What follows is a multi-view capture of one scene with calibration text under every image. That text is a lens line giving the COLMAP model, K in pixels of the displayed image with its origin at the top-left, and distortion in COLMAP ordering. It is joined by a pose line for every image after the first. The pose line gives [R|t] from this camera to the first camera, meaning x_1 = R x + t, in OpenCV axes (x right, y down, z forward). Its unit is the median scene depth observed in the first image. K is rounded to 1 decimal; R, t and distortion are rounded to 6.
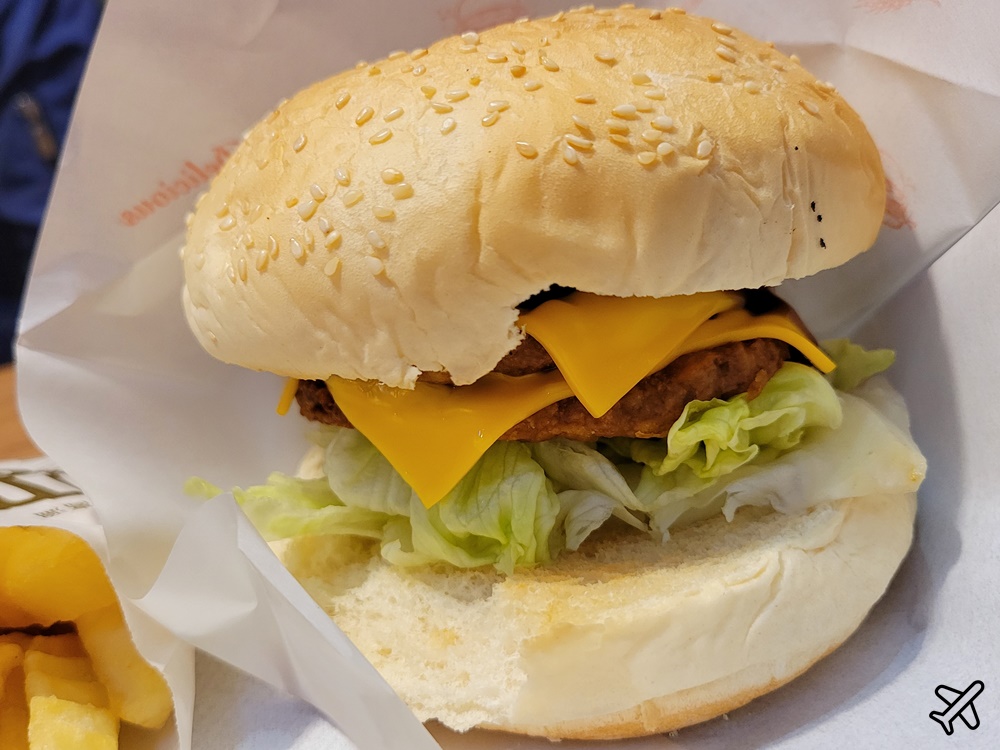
lens RADIAL K [[1037.3, 0, 498.5], [0, 1037.3, 383.4], [0, 0, 1]] dist [-0.046687, 0.000000]
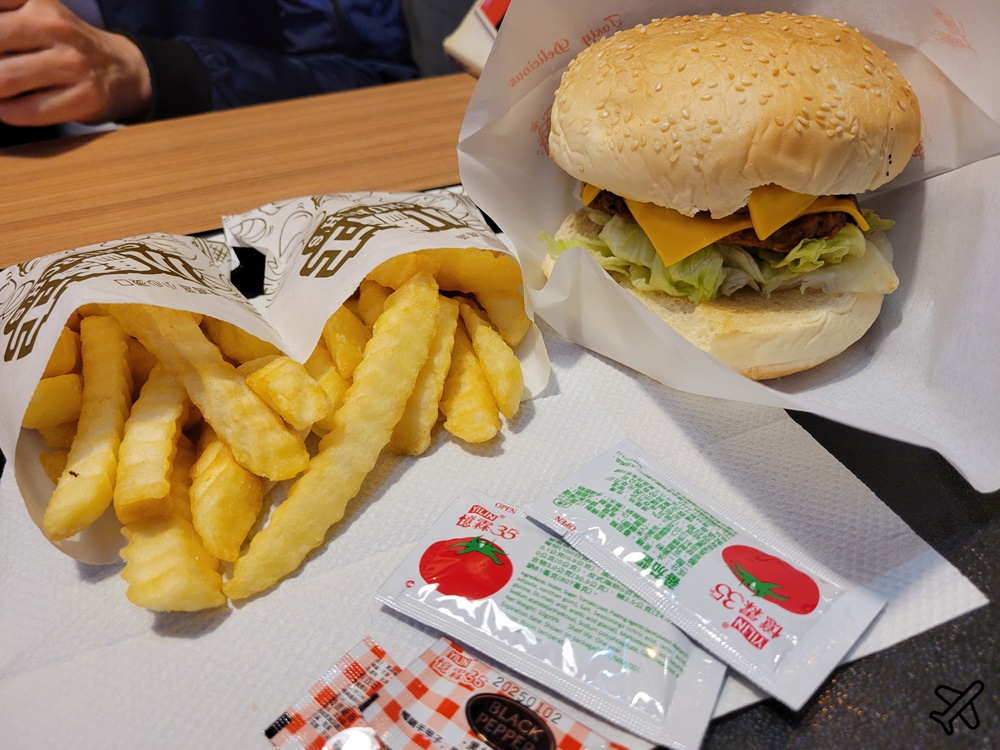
lens RADIAL K [[764.1, 0, 504.4], [0, 764.1, 371.0], [0, 0, 1]] dist [0.011100, 0.001822]
pose [[0.988175, 0.147228, 0.042820, -0.475072], [-0.153285, 0.941958, 0.298695, -0.106462], [0.003642, -0.301727, 0.953387, -0.629446]]
